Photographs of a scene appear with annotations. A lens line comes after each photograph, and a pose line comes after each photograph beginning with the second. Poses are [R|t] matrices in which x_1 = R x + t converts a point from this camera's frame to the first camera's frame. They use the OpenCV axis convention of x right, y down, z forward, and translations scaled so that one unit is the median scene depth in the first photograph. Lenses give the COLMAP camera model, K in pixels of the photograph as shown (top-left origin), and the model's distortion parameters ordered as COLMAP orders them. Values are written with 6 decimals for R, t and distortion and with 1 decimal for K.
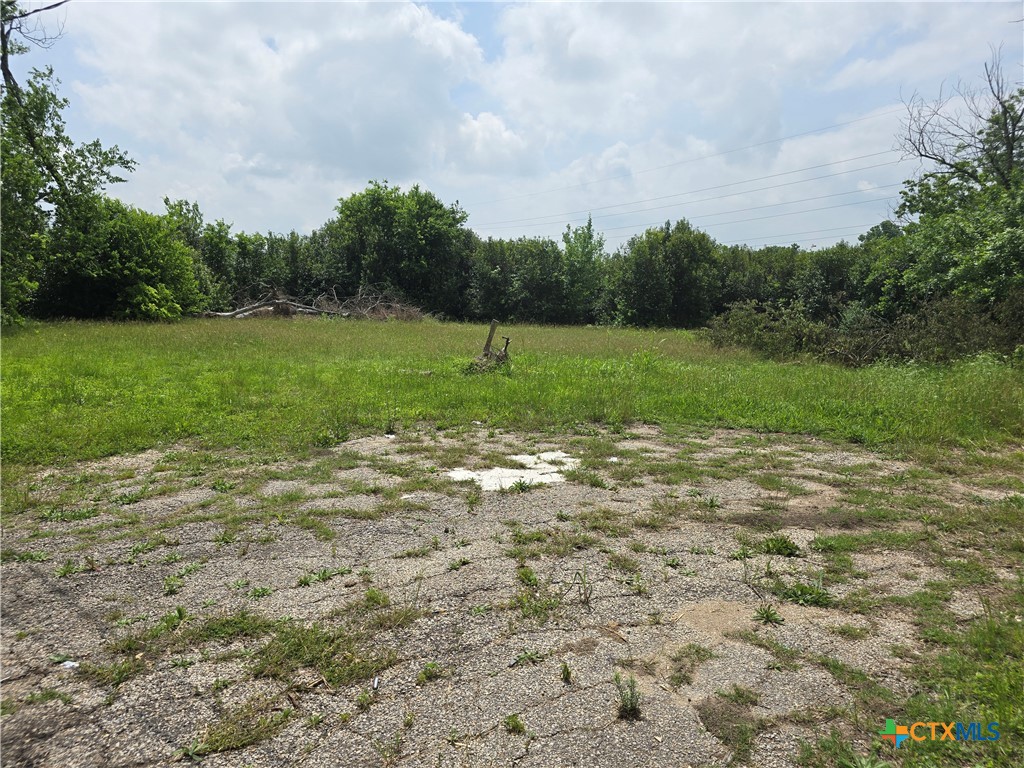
lens RADIAL K [[657.2, 0, 517.8], [0, 657.2, 387.6], [0, 0, 1]] dist [-0.009701, -0.031116]
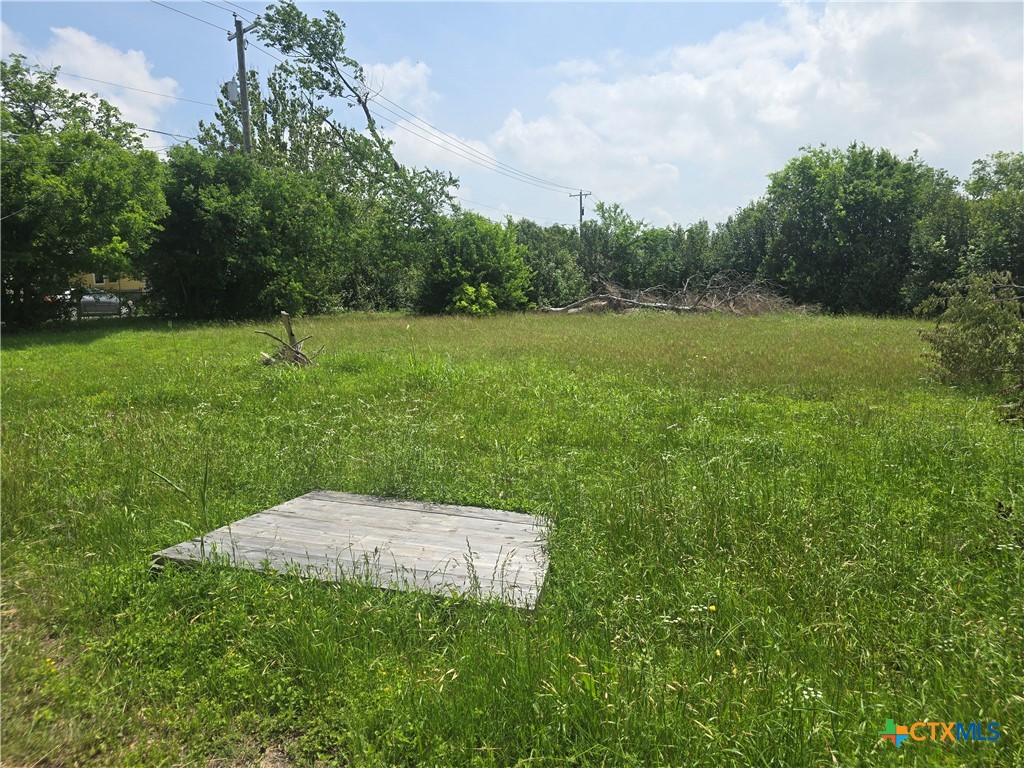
lens RADIAL K [[657.2, 0, 512.4], [0, 657.2, 383.8], [0, 0, 1]] dist [-0.009701, -0.031116]
pose [[0.574709, 0.075347, -0.814882, 1.815291], [-0.077203, 0.996303, 0.037673, -0.127744], [0.814708, 0.041260, 0.578401, 1.593895]]
